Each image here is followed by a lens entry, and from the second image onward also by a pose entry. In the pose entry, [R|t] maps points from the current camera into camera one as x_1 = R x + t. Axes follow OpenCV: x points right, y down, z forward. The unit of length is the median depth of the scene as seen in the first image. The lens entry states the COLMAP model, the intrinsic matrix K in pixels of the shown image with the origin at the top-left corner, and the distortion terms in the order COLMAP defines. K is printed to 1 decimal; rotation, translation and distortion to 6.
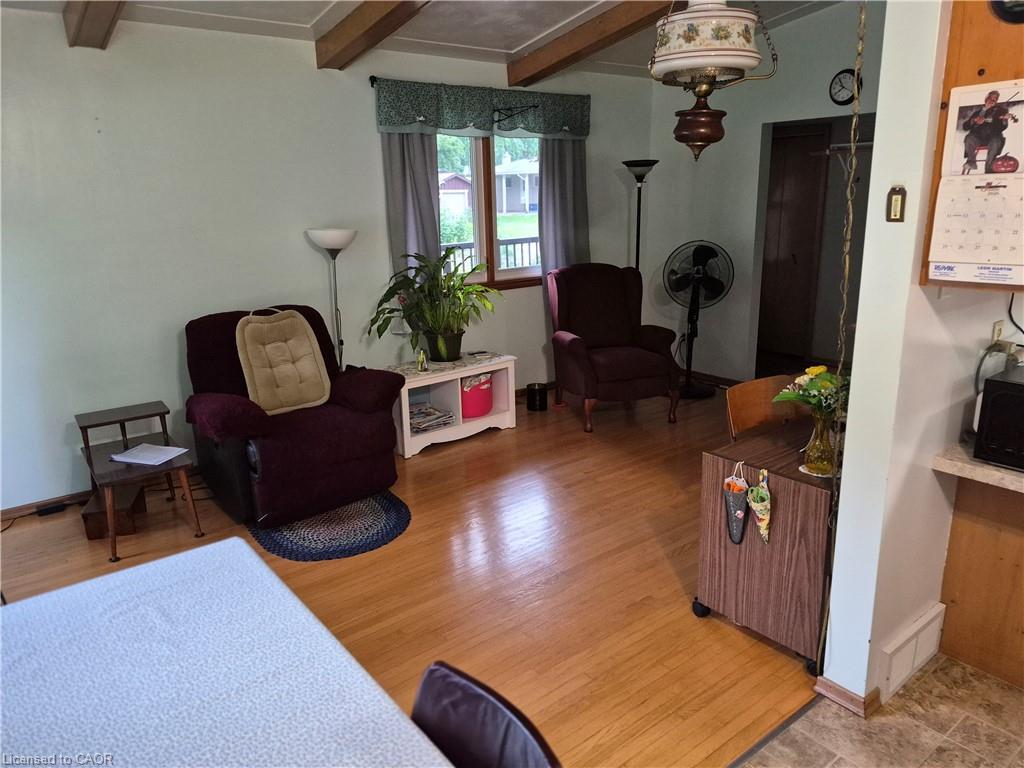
lens RADIAL K [[724.6, 0, 517.5], [0, 724.6, 382.3], [0, 0, 1]] dist [0.061919, -0.058316]
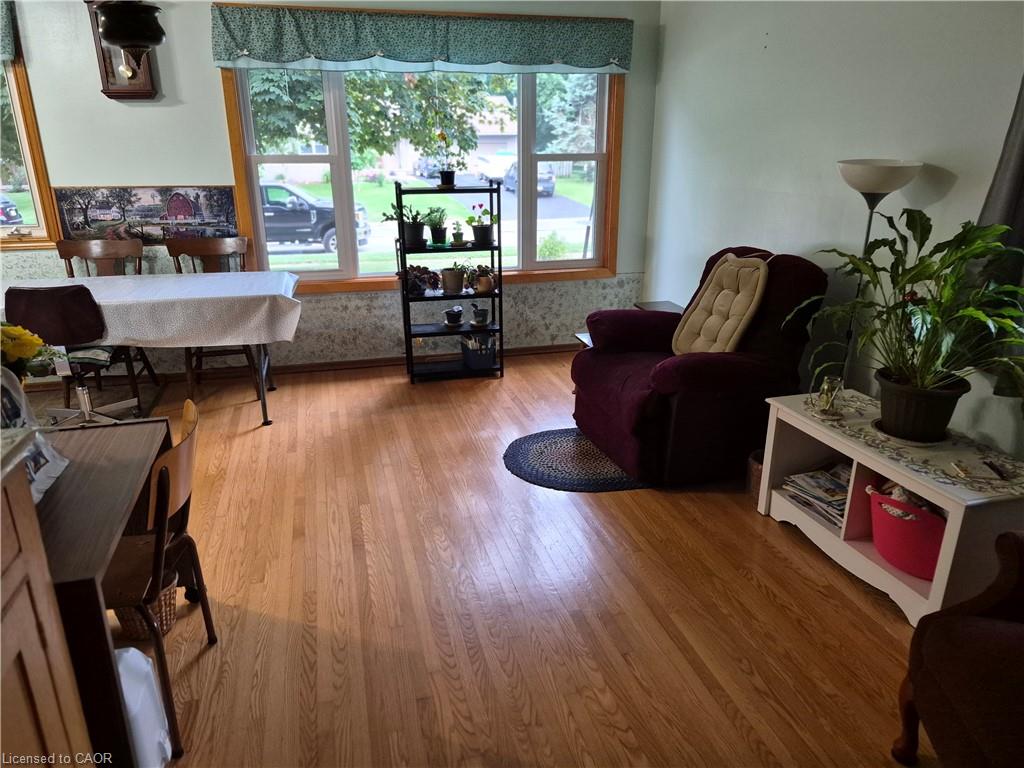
lens RADIAL K [[724.6, 0, 512.4], [0, 724.6, 386.2], [0, 0, 1]] dist [0.061919, -0.058316]
pose [[-0.420051, 0.306389, -0.854215, 0.713118], [-0.218719, 0.879356, 0.422959, -0.343260], [0.880749, 0.364497, -0.302361, 1.399422]]
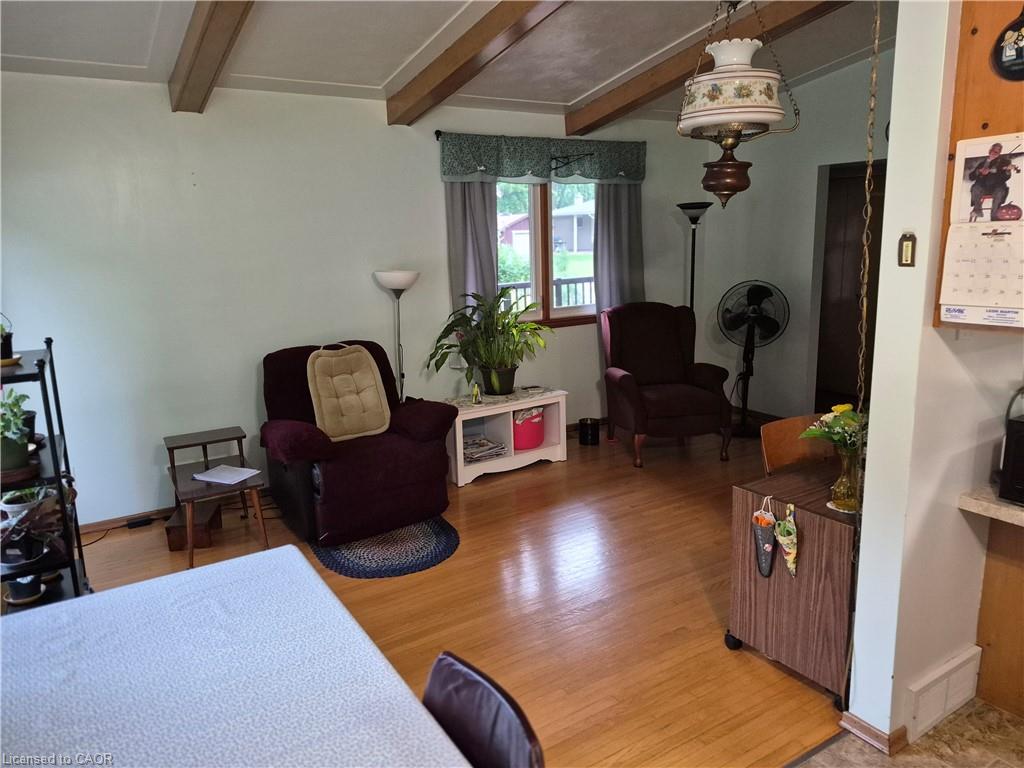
lens RADIAL K [[724.6, 0, 511.9], [0, 724.6, 384.9], [0, 0, 1]] dist [0.061919, -0.058316]
pose [[0.994261, 0.016119, -0.105763, 0.045405], [-0.021088, 0.998717, -0.046032, 0.006631], [0.104886, 0.047998, 0.993325, -0.059689]]
